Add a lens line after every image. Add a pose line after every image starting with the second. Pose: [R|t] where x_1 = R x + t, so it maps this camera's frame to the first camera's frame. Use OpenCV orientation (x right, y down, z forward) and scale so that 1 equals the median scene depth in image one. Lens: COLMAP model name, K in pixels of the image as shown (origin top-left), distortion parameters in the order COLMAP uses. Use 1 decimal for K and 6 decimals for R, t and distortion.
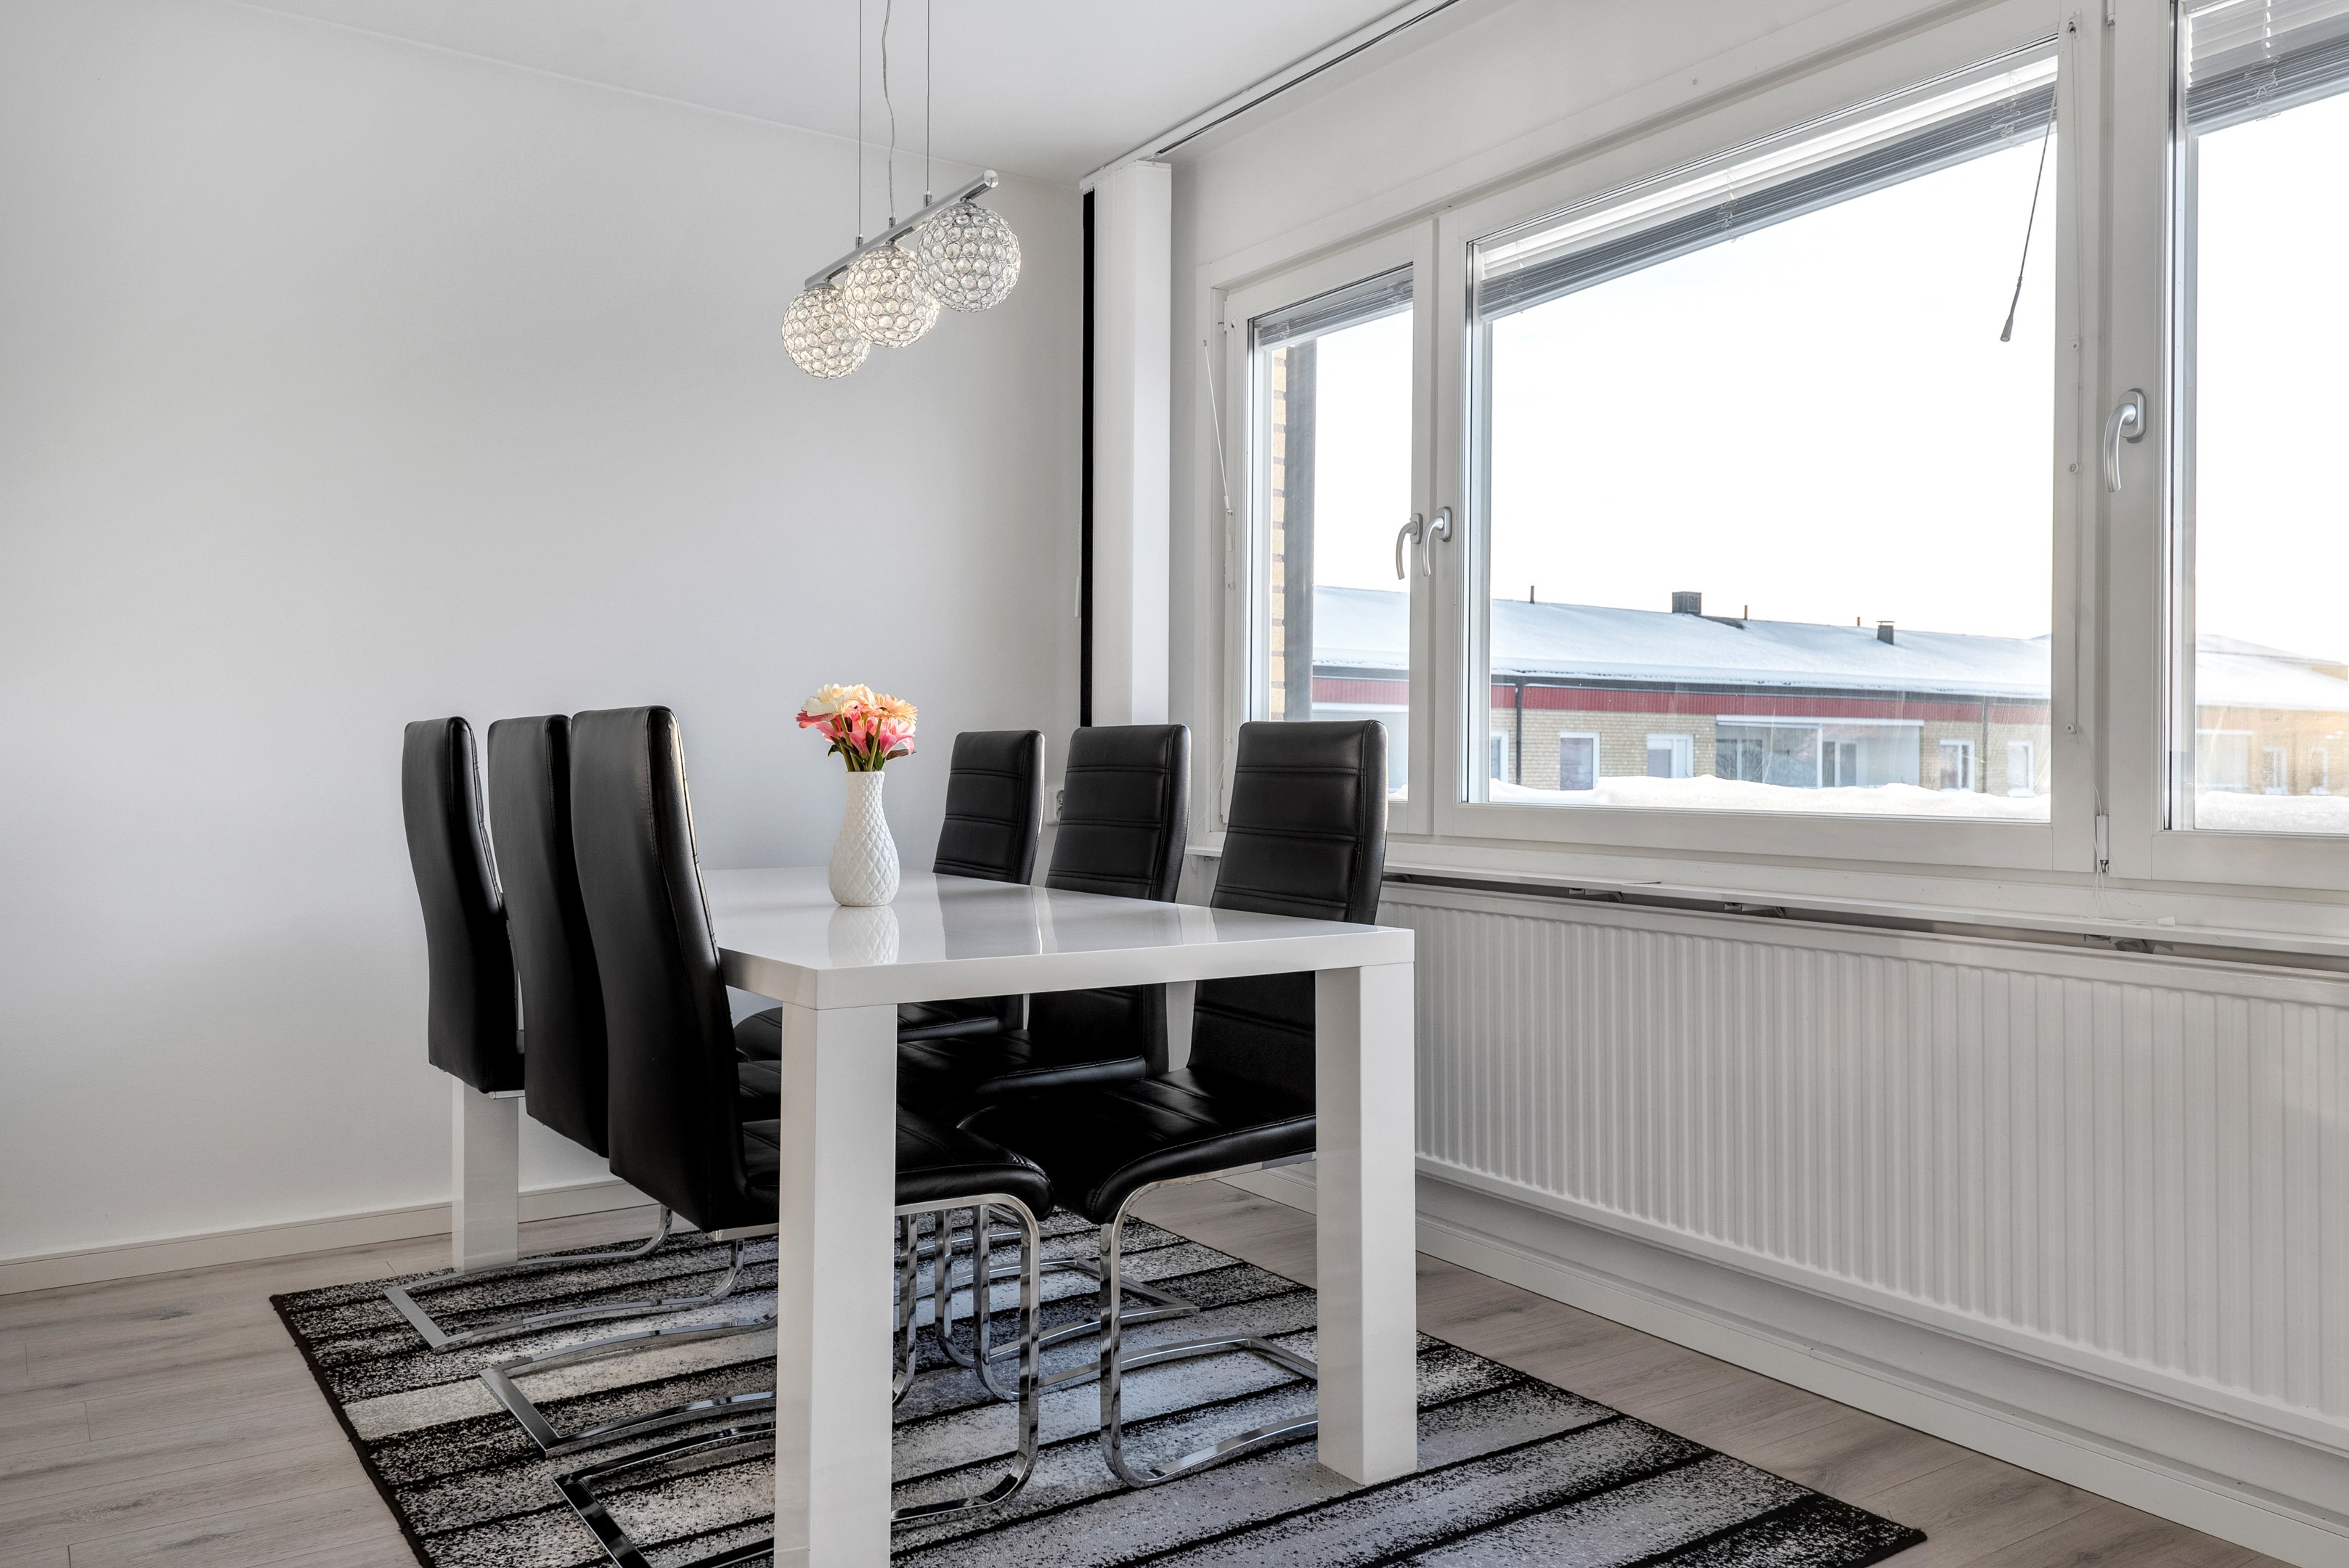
lens RADIAL K [[1752.5, 0, 1183.2], [0, 1752.5, 765.9], [0, 0, 1]] dist [0.038593, -0.026621]
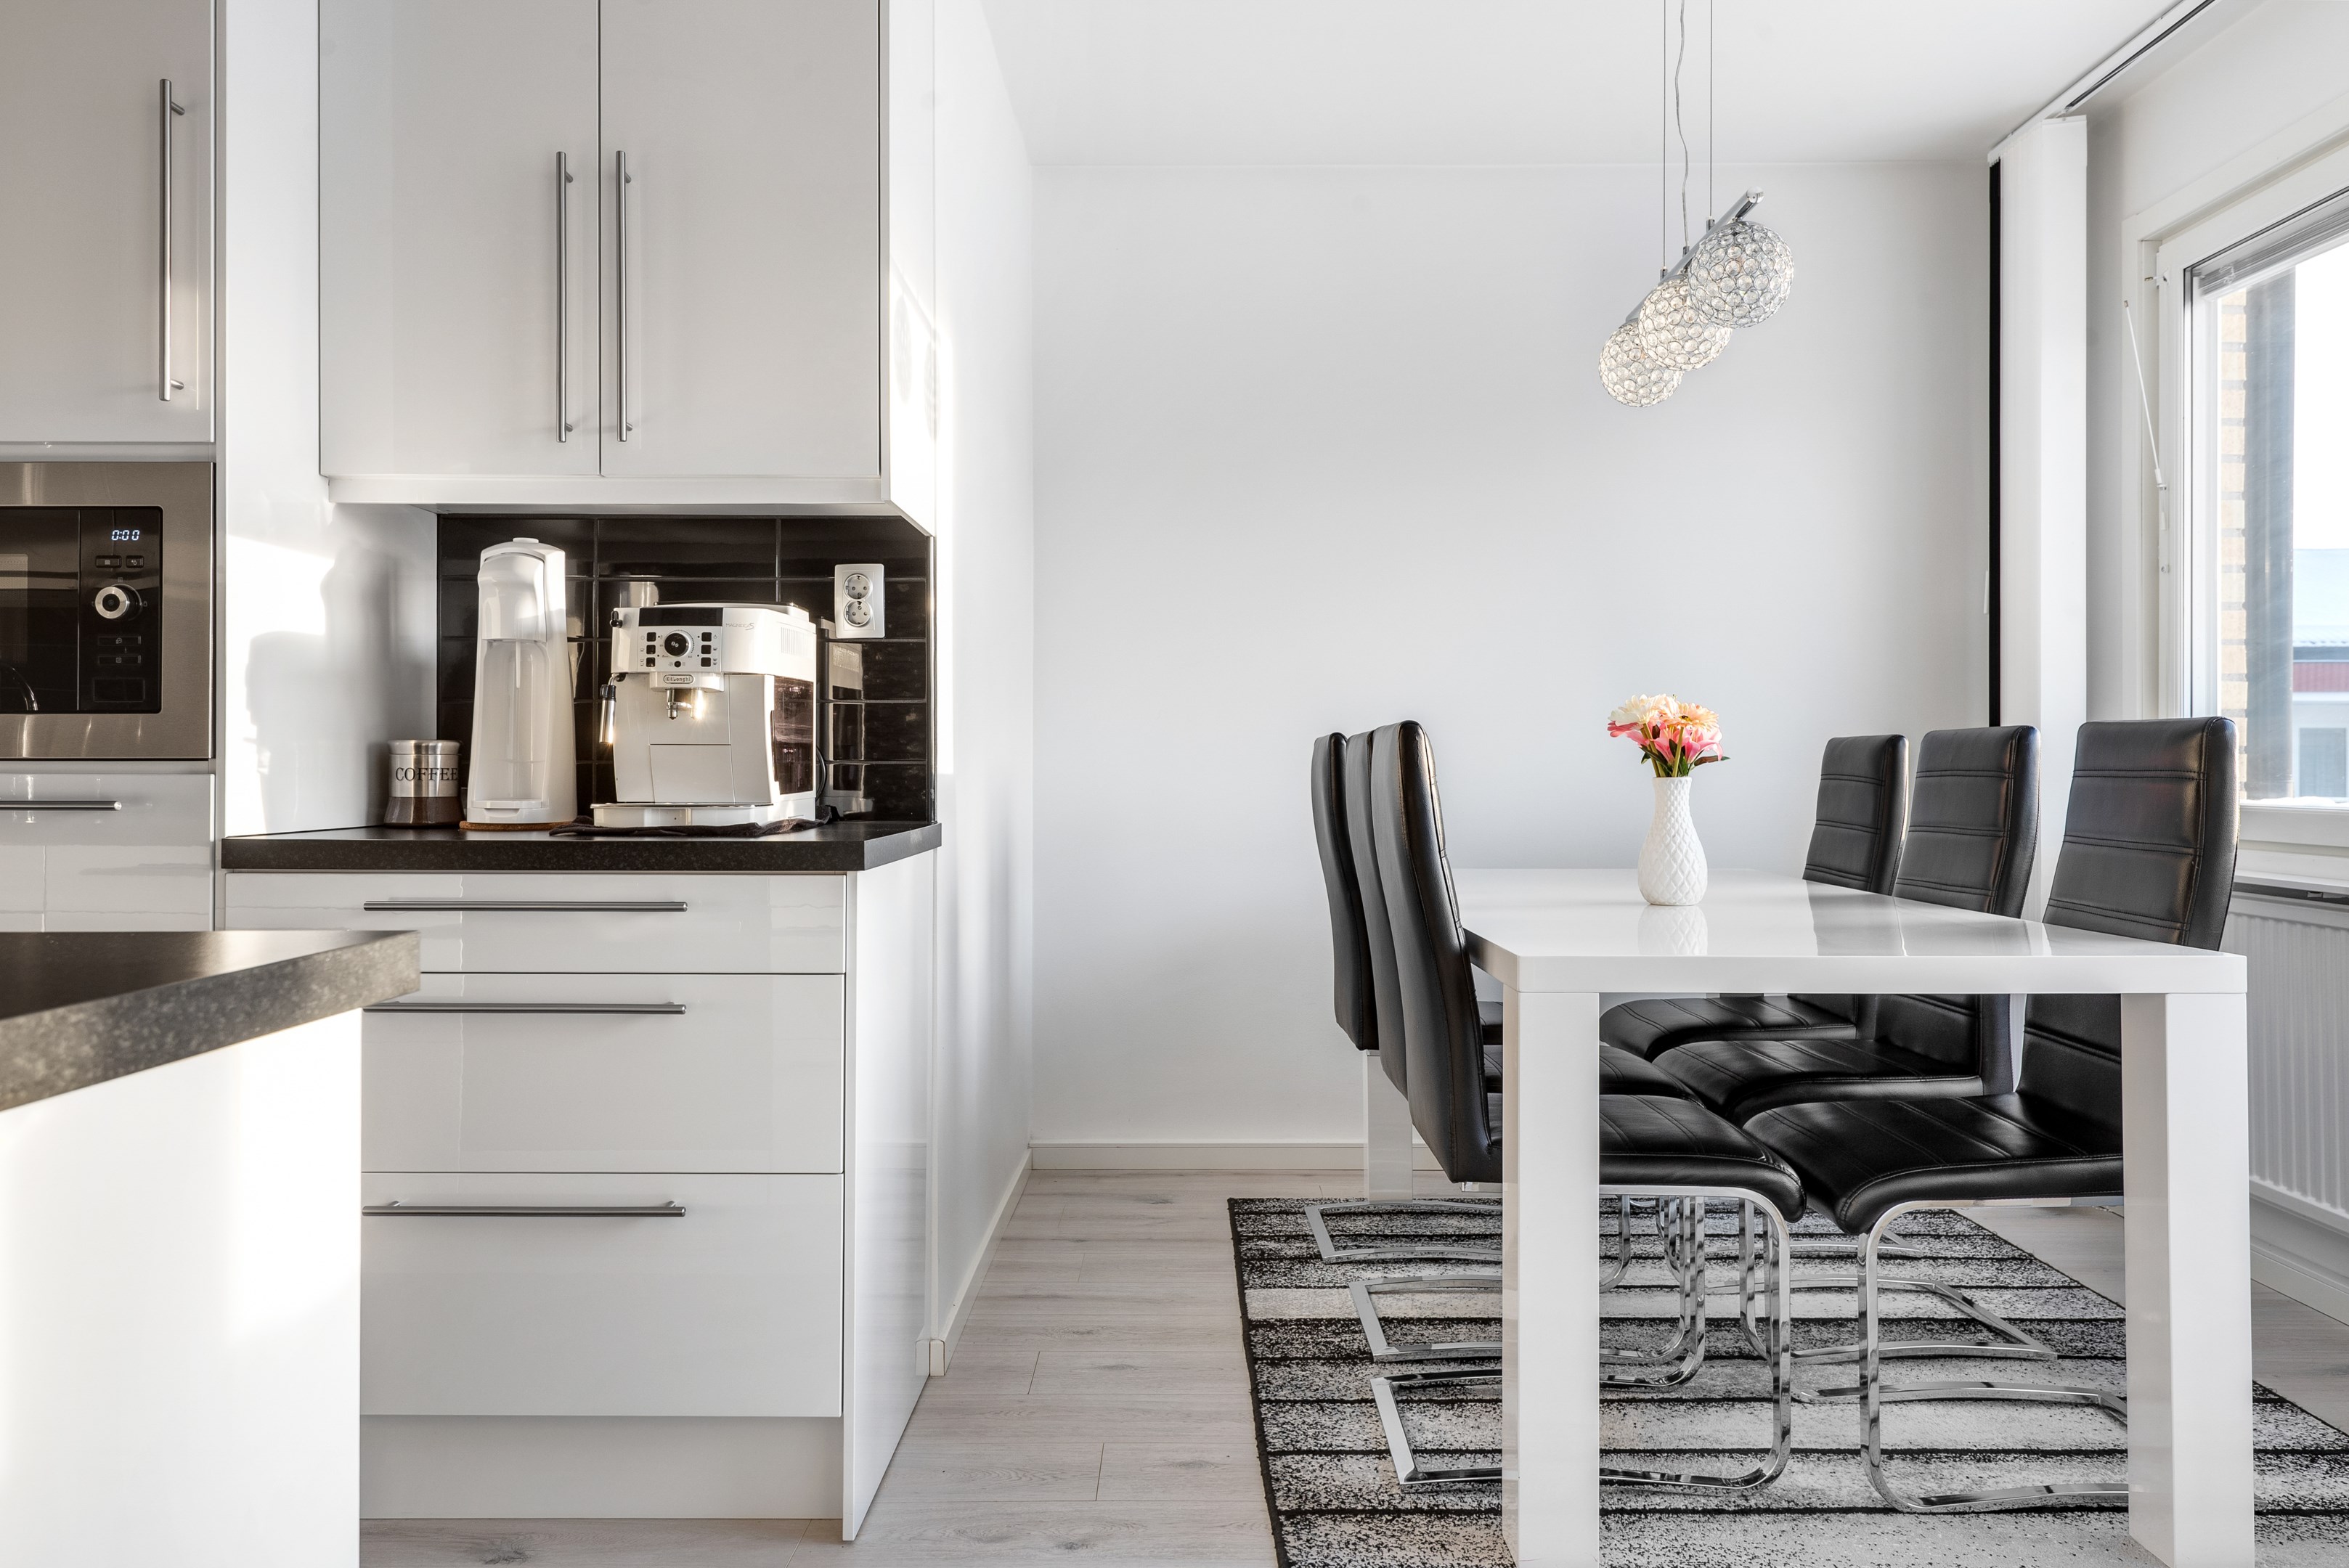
lens RADIAL K [[1665.6, 0, 1170.5], [0, 1665.6, 782.7], [0, 0, 1]] dist [0.031030, -0.021554]
pose [[0.825453, -0.001710, -0.564469, 0.135360], [0.004679, 0.999982, 0.003812, 0.001126], [0.564452, -0.005788, 0.825446, 0.006273]]
